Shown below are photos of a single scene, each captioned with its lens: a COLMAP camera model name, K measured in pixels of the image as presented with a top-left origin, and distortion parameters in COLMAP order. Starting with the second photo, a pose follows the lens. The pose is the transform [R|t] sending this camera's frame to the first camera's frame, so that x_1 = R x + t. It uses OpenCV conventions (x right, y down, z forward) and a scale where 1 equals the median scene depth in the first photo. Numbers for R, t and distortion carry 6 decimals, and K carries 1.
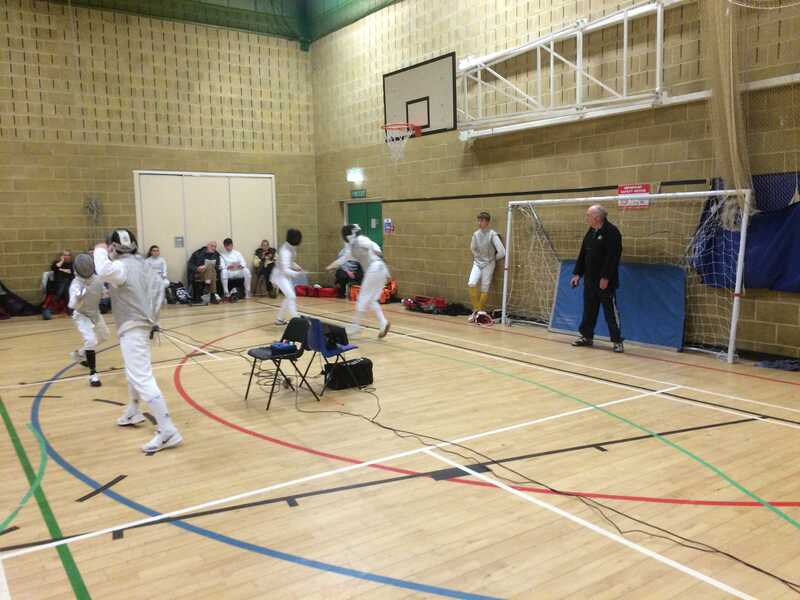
lens RADIAL K [[673.4, 0, 399.7], [0, 673.4, 297.9], [0, 0, 1]] dist [0.082273, -0.113361]
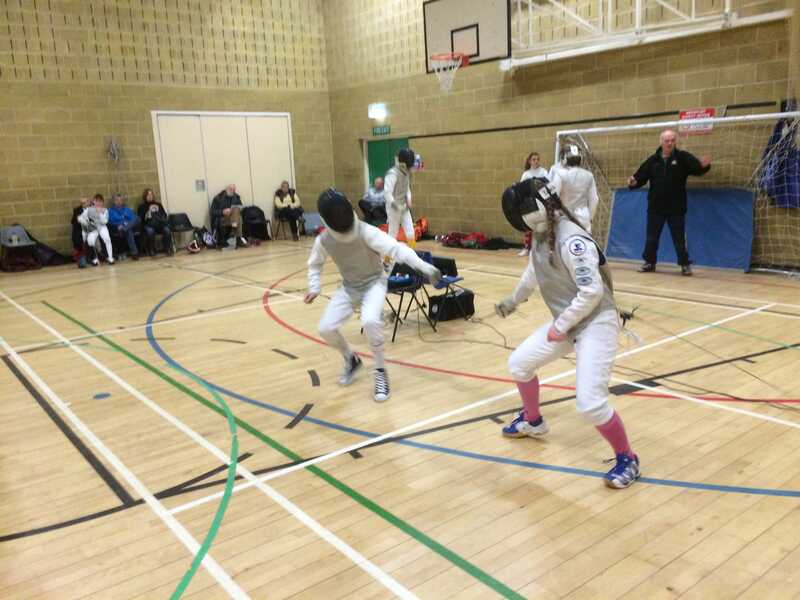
lens RADIAL K [[674.3, 0, 399.7], [0, 674.3, 300.3], [0, 0, 1]] dist [0.085226, -0.116844]
pose [[0.997863, -0.039801, 0.051823, -0.141854], [0.035088, 0.995424, 0.088879, 0.008036], [-0.055123, -0.086870, 0.994693, -0.004692]]
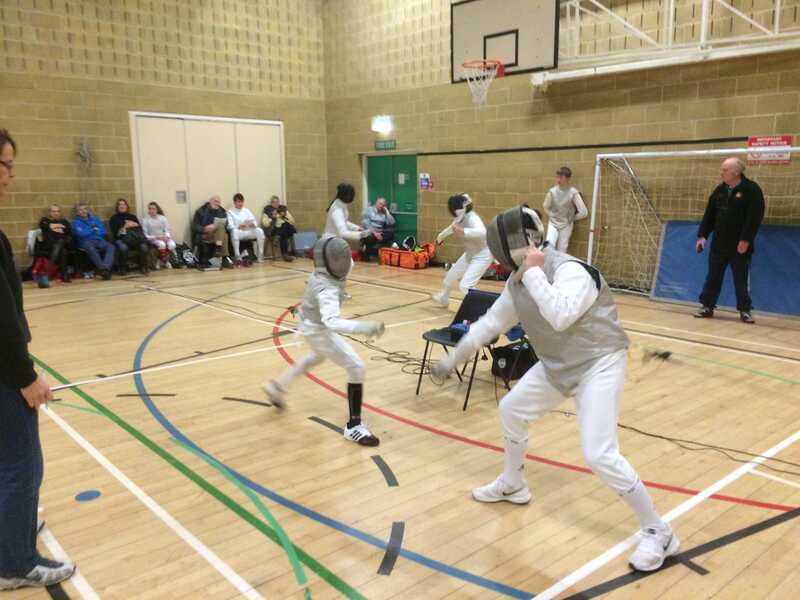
lens RADIAL K [[673.7, 0, 399.4], [0, 673.7, 302.3], [0, 0, 1]] dist [0.086898, -0.117598]
pose [[0.993501, -0.006698, 0.113624, -0.216796], [-0.000789, 0.997838, 0.065718, -0.007554], [-0.113819, -0.065380, 0.991348, 0.139426]]
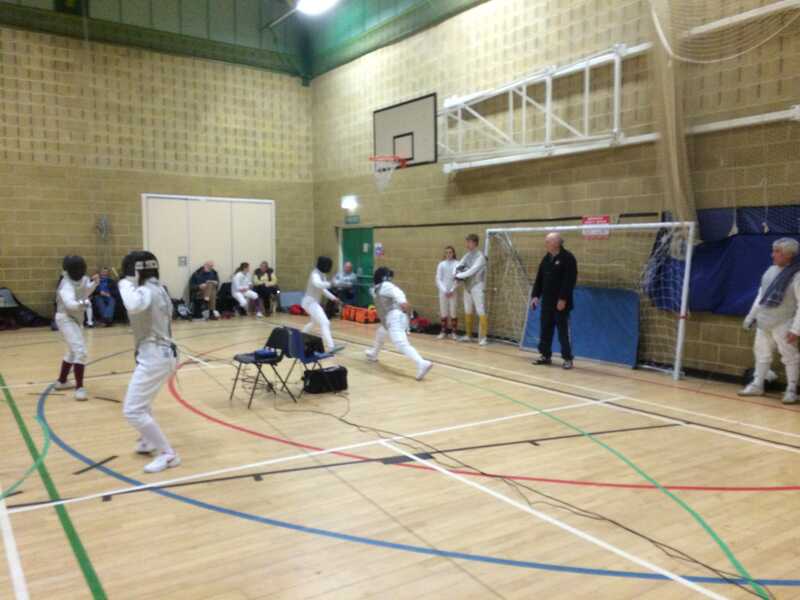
lens RADIAL K [[665.2, 0, 400.7], [0, 665.2, 296.7], [0, 0, 1]] dist [0.083840, -0.103675]
pose [[0.999769, 0.020857, -0.005159, 0.034827], [-0.021051, 0.998940, -0.040945, 0.012538], [0.004300, 0.041044, 0.999148, -0.066455]]
